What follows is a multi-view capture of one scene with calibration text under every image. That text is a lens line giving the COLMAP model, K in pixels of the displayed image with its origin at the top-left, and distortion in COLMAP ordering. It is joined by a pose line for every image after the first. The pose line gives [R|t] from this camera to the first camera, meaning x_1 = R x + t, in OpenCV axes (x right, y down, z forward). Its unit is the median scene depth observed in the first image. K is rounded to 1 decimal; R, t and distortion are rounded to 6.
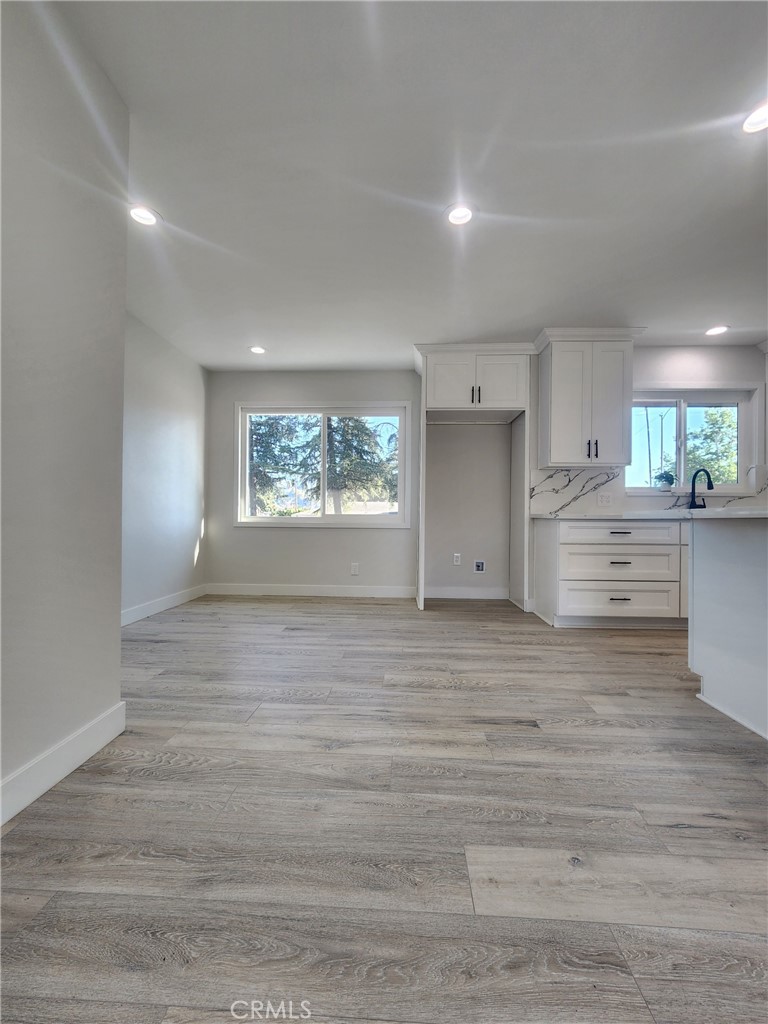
lens RADIAL K [[437.0, 0, 384.0], [0, 437.0, 512.0], [0, 0, 1]] dist [-0.000865, -0.000250]
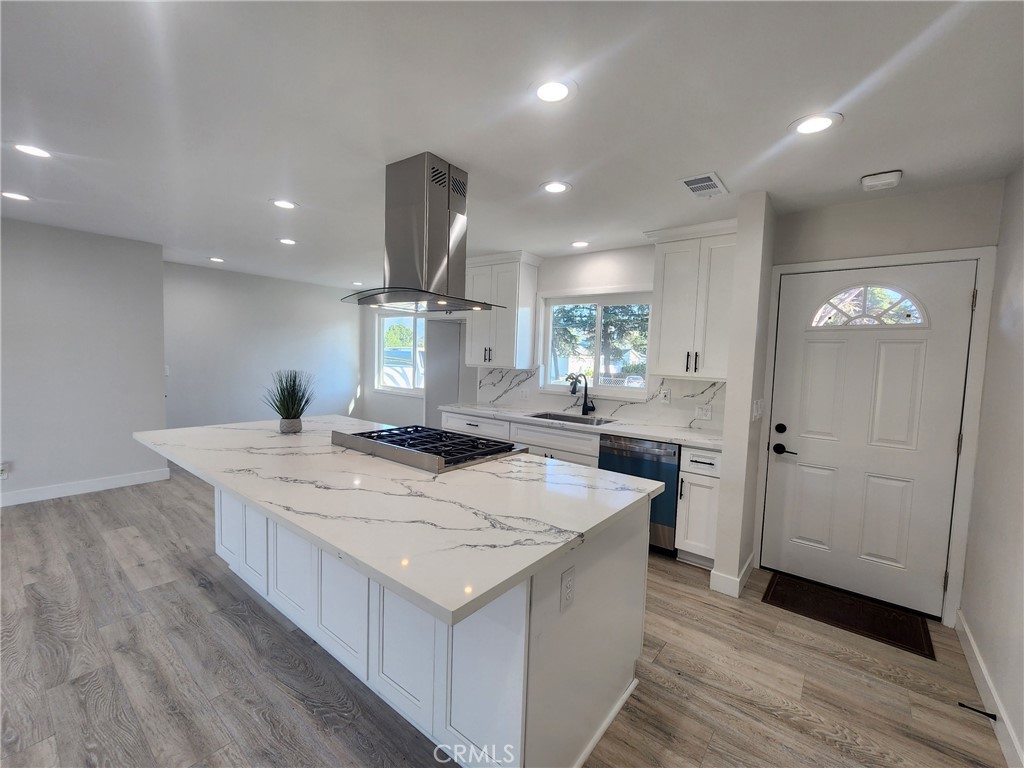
lens RADIAL K [[437.0, 0, 516.6], [0, 437.0, 385.4], [0, 0, 1]] dist [-0.000865, -0.000250]
pose [[0.814789, 0.061551, -0.576481, 1.215774], [-0.022330, 0.996942, 0.074882, -0.146050], [0.579327, -0.048140, 0.813672, 0.038913]]
